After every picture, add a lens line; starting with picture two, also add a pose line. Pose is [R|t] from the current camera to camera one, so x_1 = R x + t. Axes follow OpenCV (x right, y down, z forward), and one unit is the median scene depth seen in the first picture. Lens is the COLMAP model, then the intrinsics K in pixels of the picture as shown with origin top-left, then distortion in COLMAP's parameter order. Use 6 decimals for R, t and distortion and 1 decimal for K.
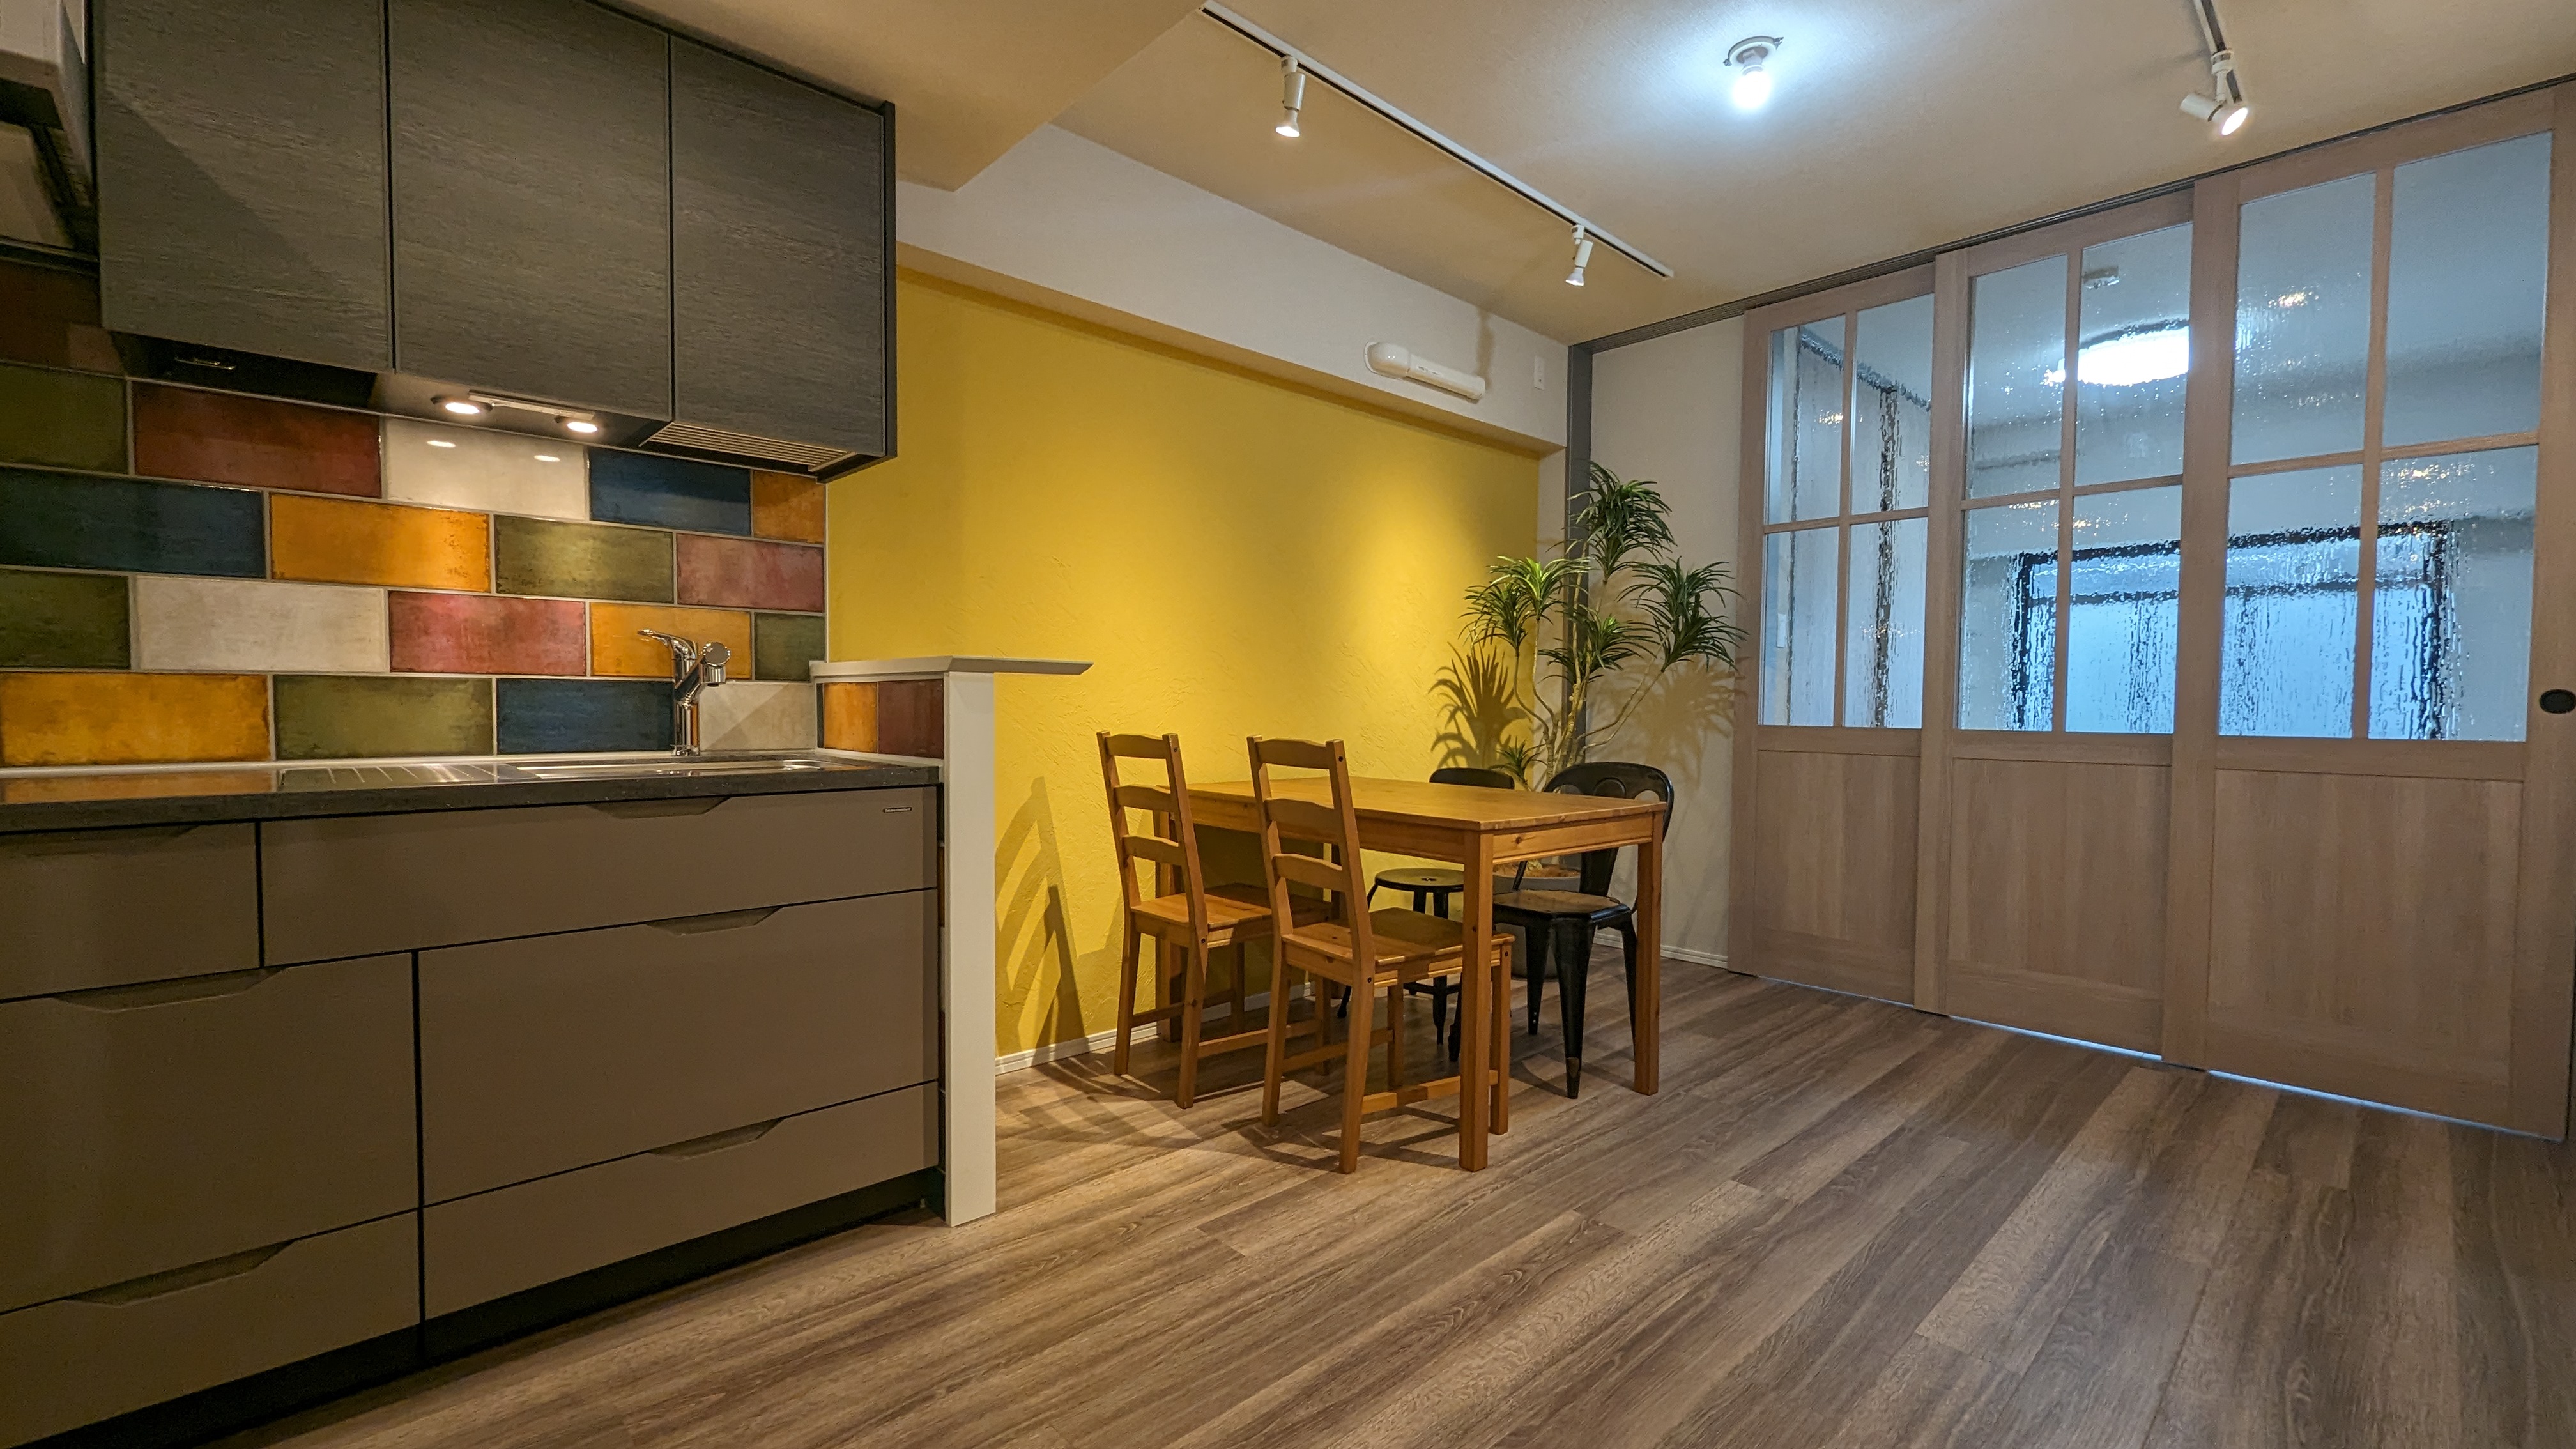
lens RADIAL K [[1013.1, 0, 1293.1], [0, 1013.1, 733.5], [0, 0, 1]] dist [0.004027, 0.000075]
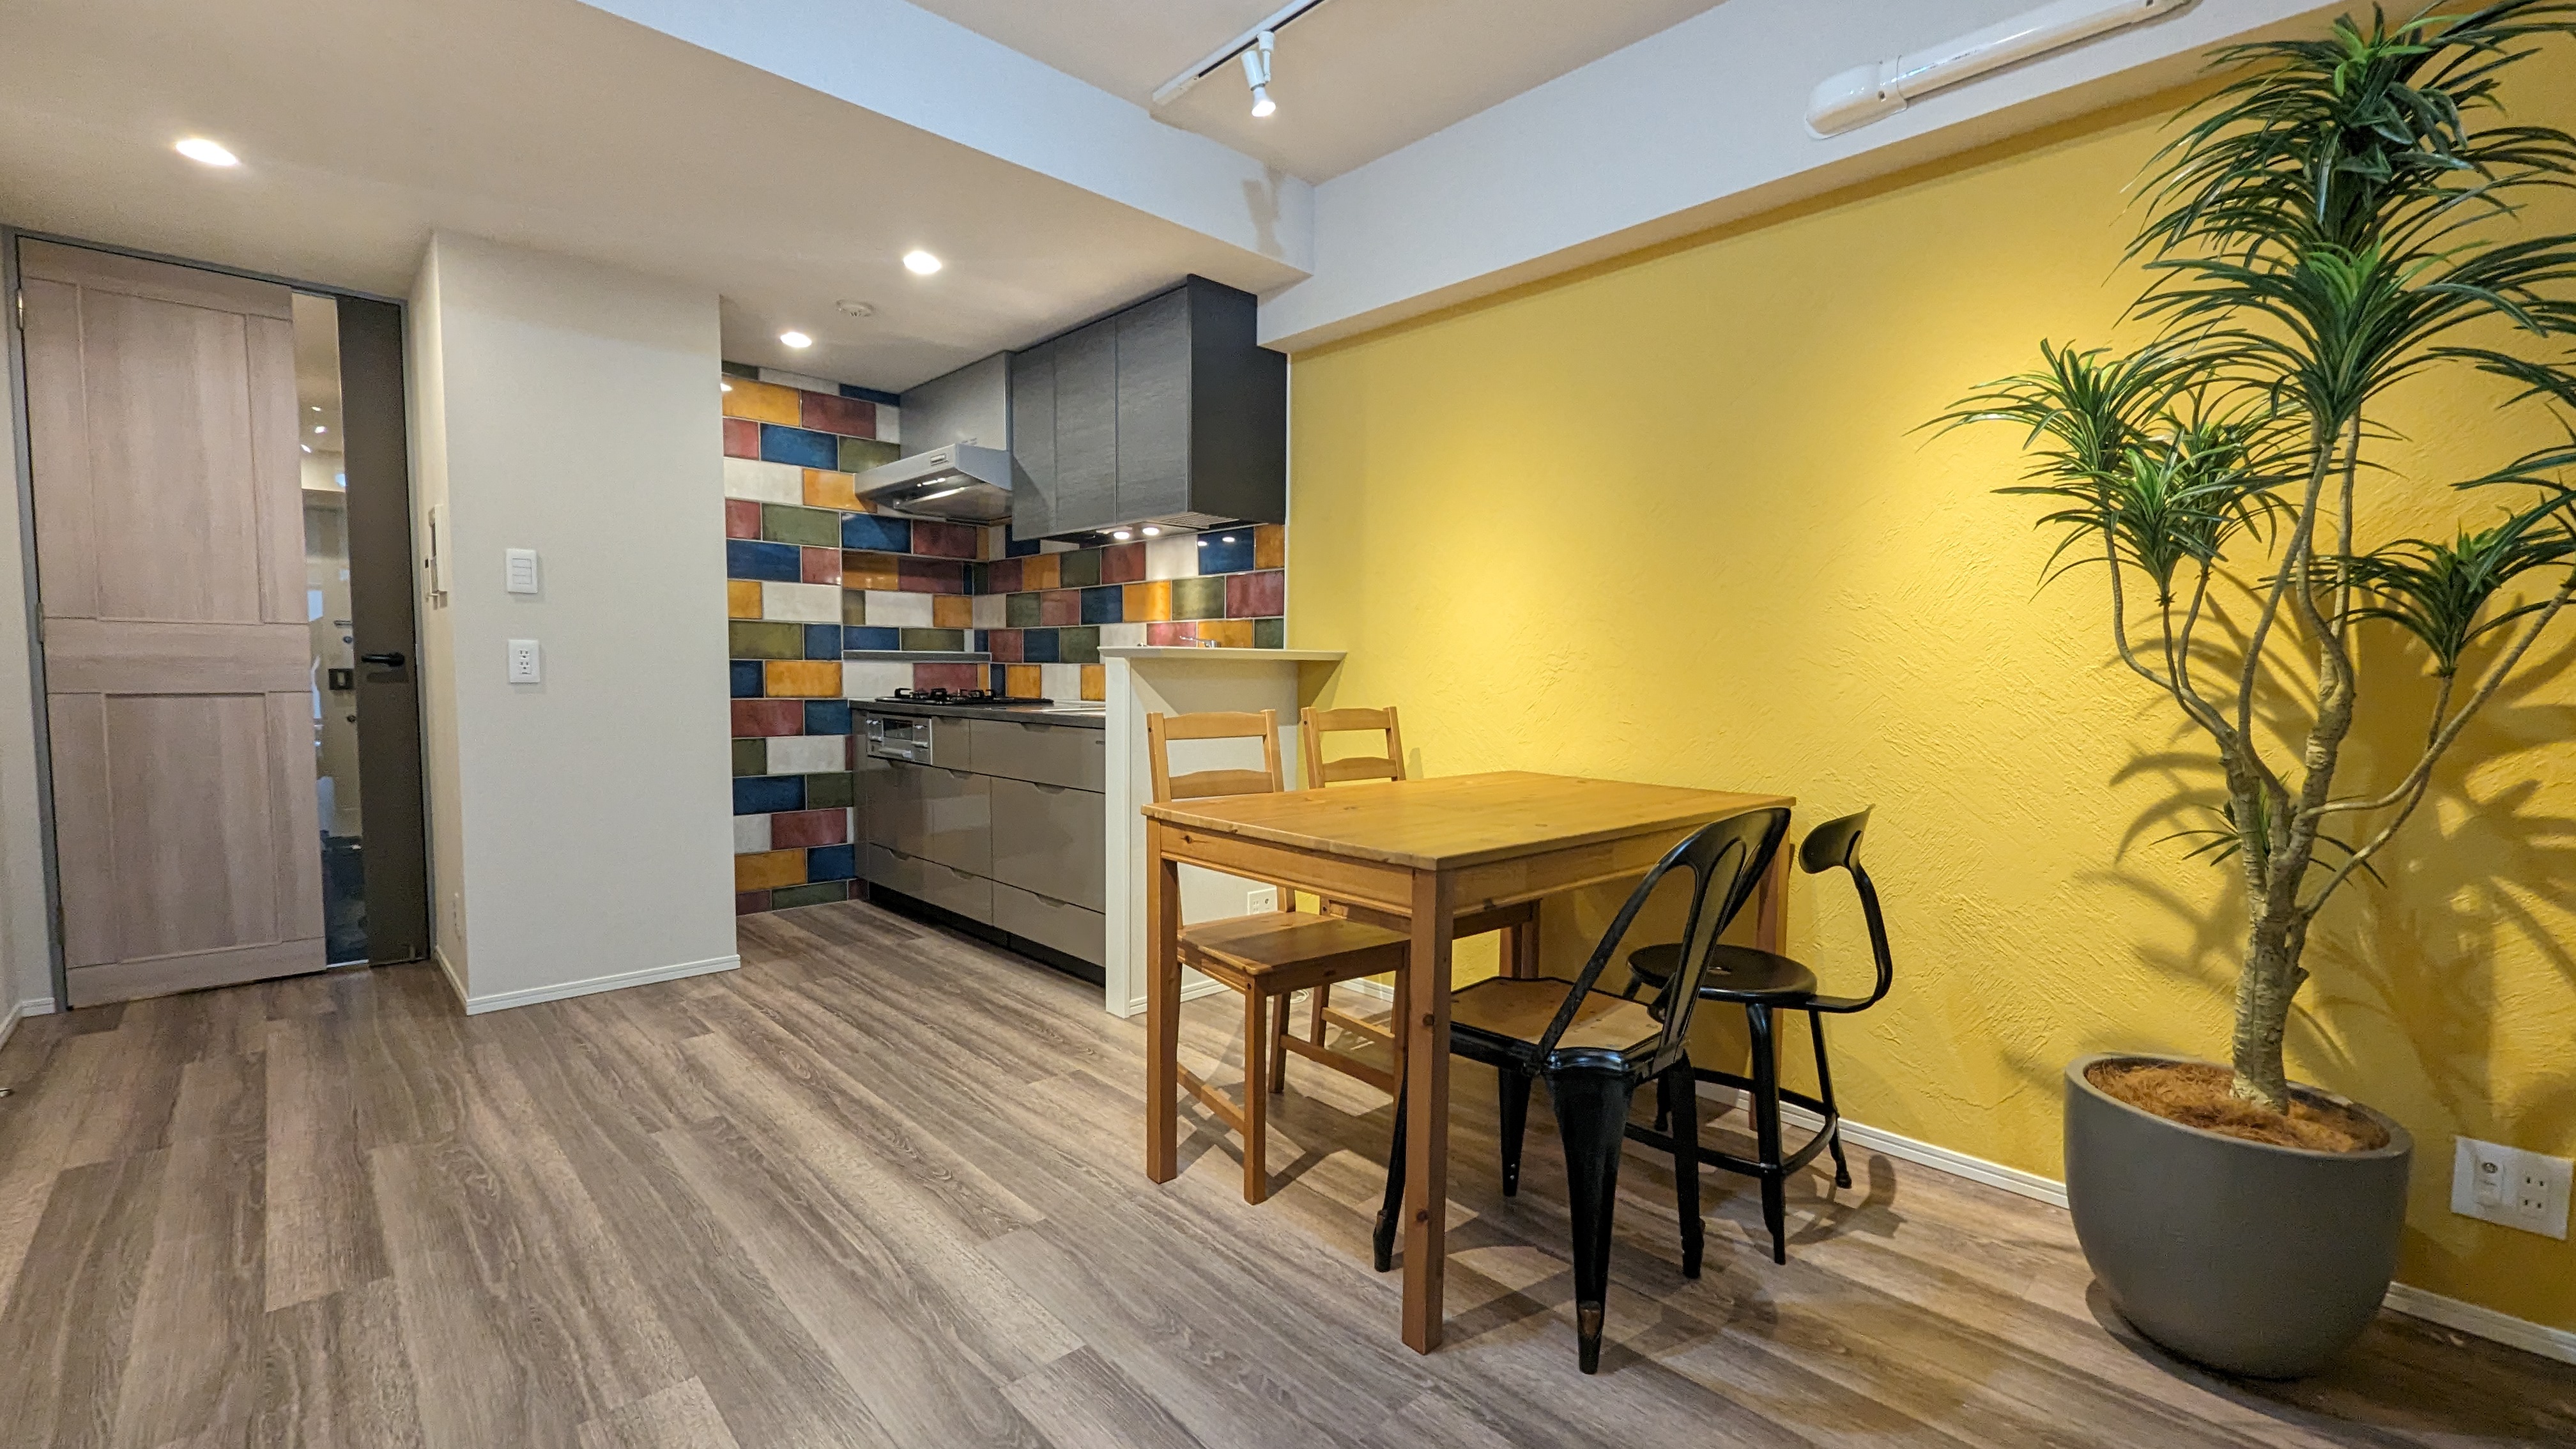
lens RADIAL K [[1013.1, 0, 1292.3], [0, 1013.1, 728.7], [0, 0, 1]] dist [0.004027, 0.000075]
pose [[0.058195, 0.051393, -0.996981, 1.286553], [-0.038967, 0.998030, 0.049173, -0.040536], [0.997544, 0.035988, 0.060083, 1.236720]]
